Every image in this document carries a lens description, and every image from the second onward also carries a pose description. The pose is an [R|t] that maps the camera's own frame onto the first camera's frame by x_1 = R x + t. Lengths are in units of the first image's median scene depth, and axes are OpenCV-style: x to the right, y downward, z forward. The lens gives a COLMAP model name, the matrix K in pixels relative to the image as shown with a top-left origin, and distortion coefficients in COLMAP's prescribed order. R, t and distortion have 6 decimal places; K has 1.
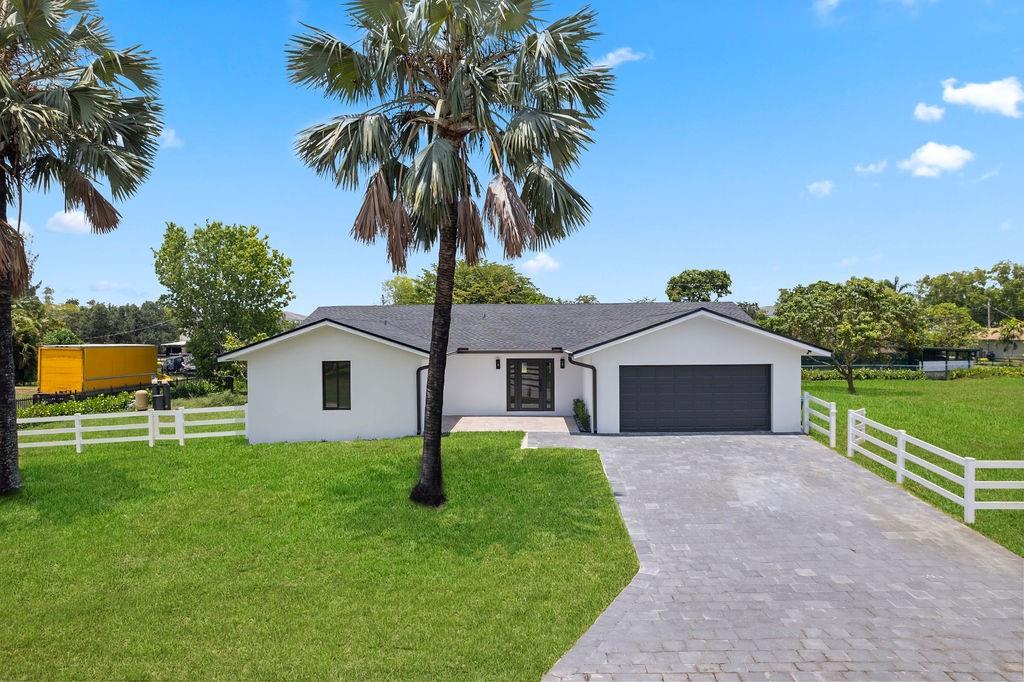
lens RADIAL K [[649.1, 0, 524.0], [0, 649.1, 341.4], [0, 0, 1]] dist [-0.036445, 0.001638]
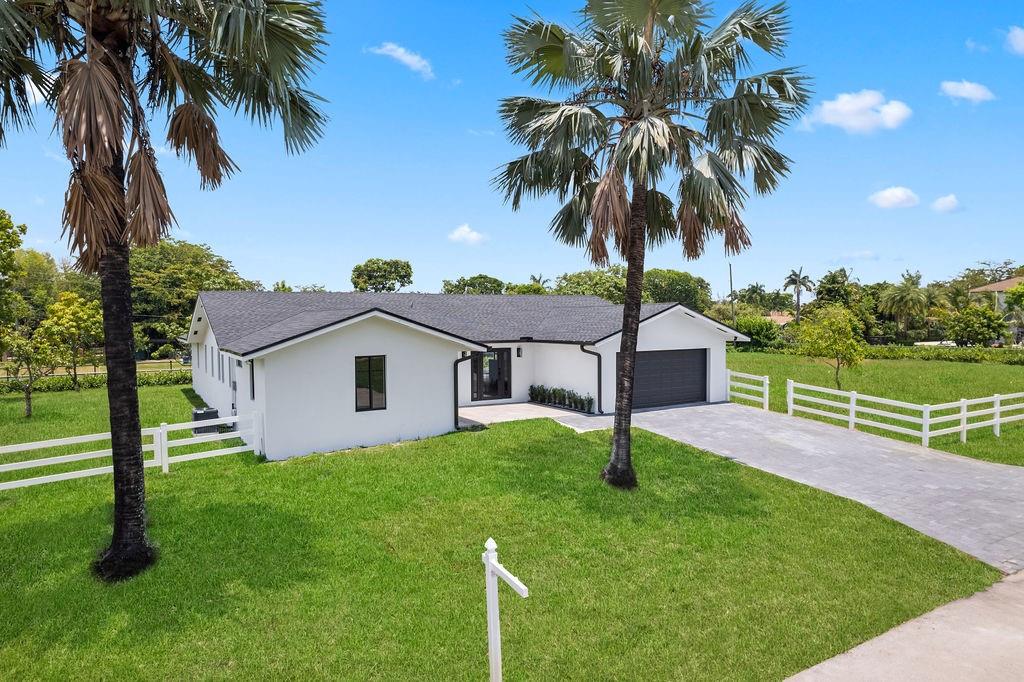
lens RADIAL K [[649.1, 0, 524.0], [0, 649.1, 341.4], [0, 0, 1]] dist [-0.036445, 0.001638]
pose [[0.843683, -0.017726, 0.536549, -0.586803], [0.007897, 0.999756, 0.020612, -0.006253], [-0.536783, -0.013153, 0.843618, 0.134162]]
